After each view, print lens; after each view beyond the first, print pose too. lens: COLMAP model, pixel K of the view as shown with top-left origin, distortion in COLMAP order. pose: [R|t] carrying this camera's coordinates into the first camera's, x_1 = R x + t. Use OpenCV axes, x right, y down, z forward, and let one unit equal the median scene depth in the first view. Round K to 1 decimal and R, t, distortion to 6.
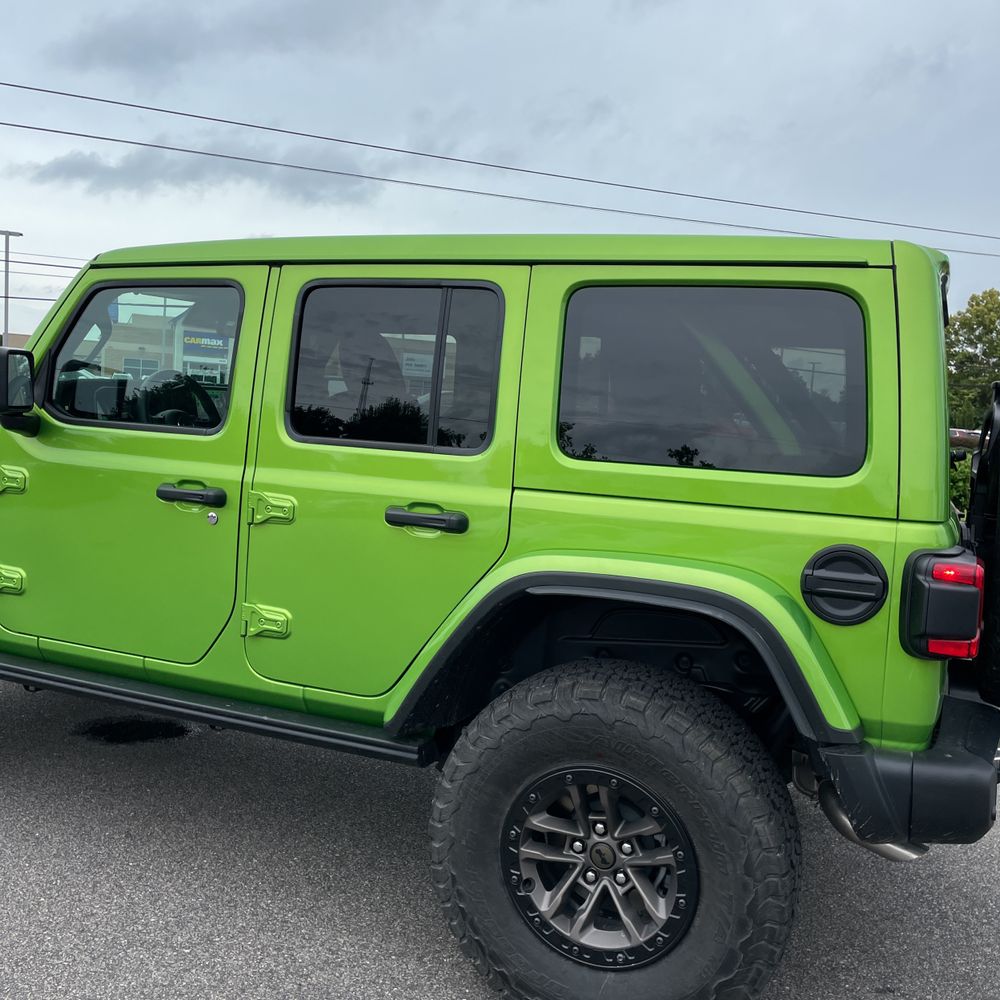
lens RADIAL K [[1007.1, 0, 513.0], [0, 1007.1, 494.4], [0, 0, 1]] dist [0.116397, -0.176295]
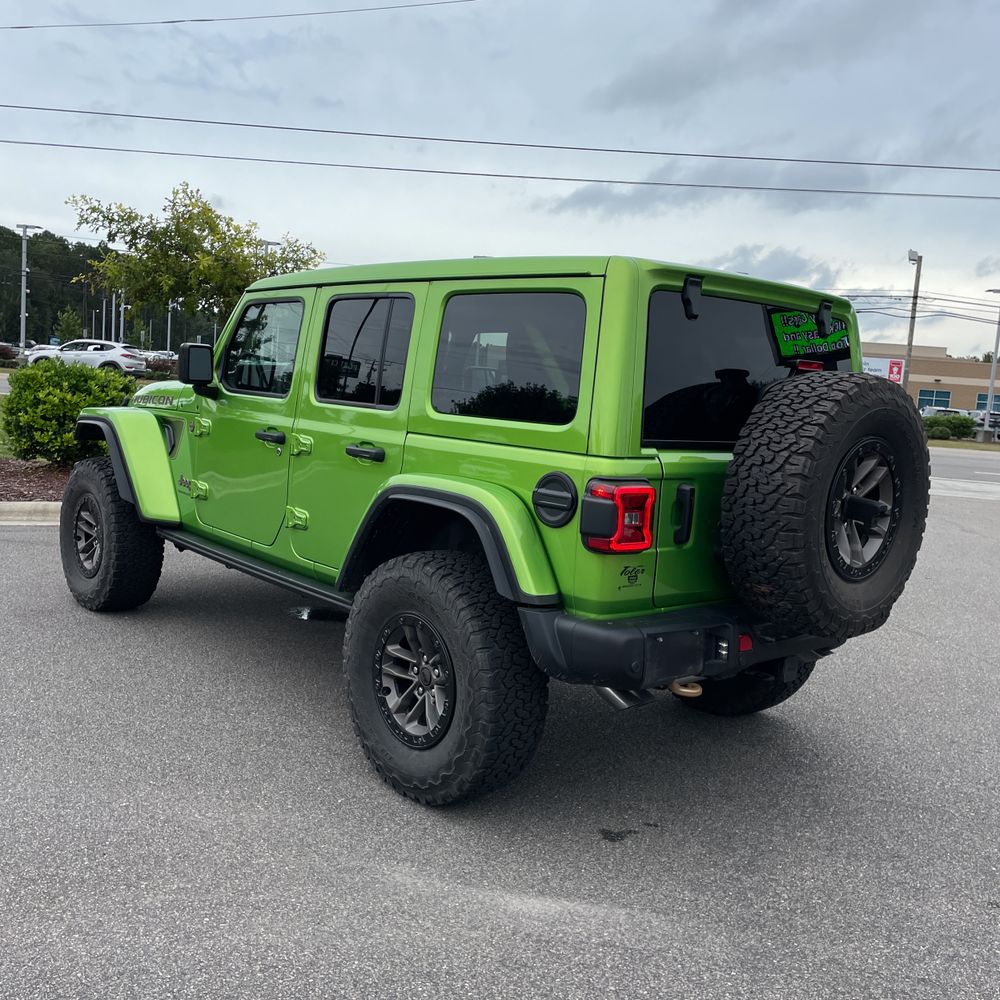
lens RADIAL K [[1007.1, 0, 513.0], [0, 1007.1, 494.4], [0, 0, 1]] dist [0.116397, -0.176295]
pose [[0.900855, 0.051694, -0.431031, 0.789244], [-0.054723, 0.998487, 0.005379, 0.069368], [0.430657, 0.018741, 0.902321, -0.274157]]
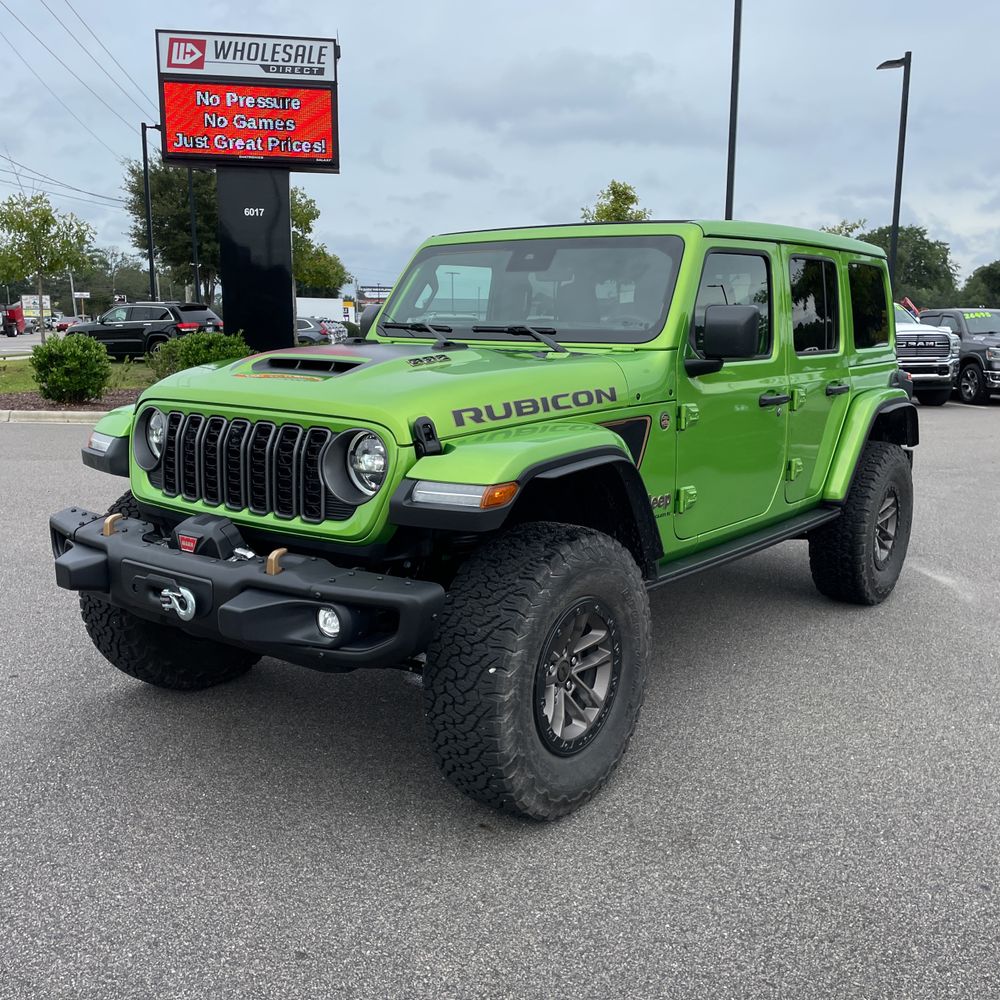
lens RADIAL K [[1007.1, 0, 513.0], [0, 1007.1, 494.4], [0, 0, 1]] dist [0.116397, -0.176295]
pose [[0.245664, -0.223455, 0.943248, -2.127098], [0.093009, 0.974012, 0.206520, -0.238651], [-0.964883, 0.036997, 0.260063, 1.124101]]
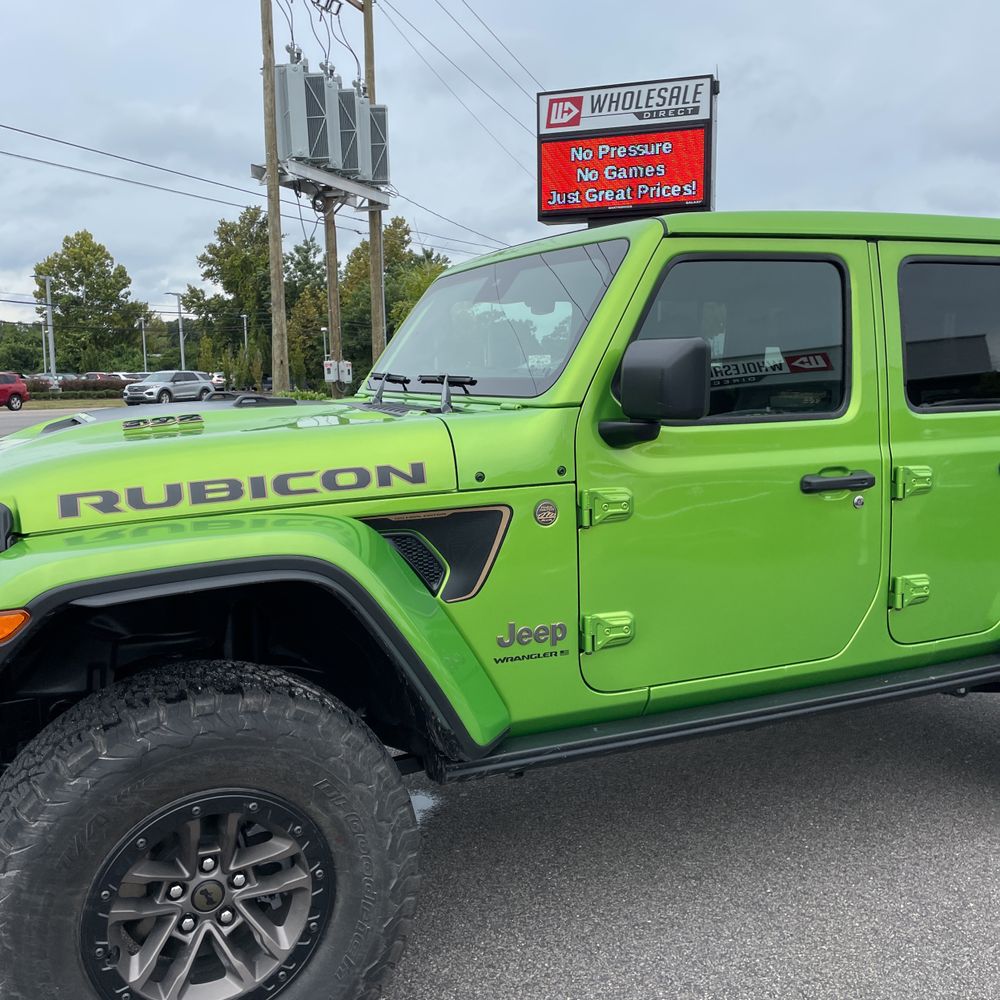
lens RADIAL K [[1008.0, 0, 506.0], [0, 1008.0, 496.1], [0, 0, 1]] dist [0.097236, -0.138586]
pose [[0.661454, -0.160705, 0.732566, -1.401941], [0.118496, 0.986898, 0.109505, -0.146681], [-0.740565, 0.014374, 0.671830, 0.671751]]
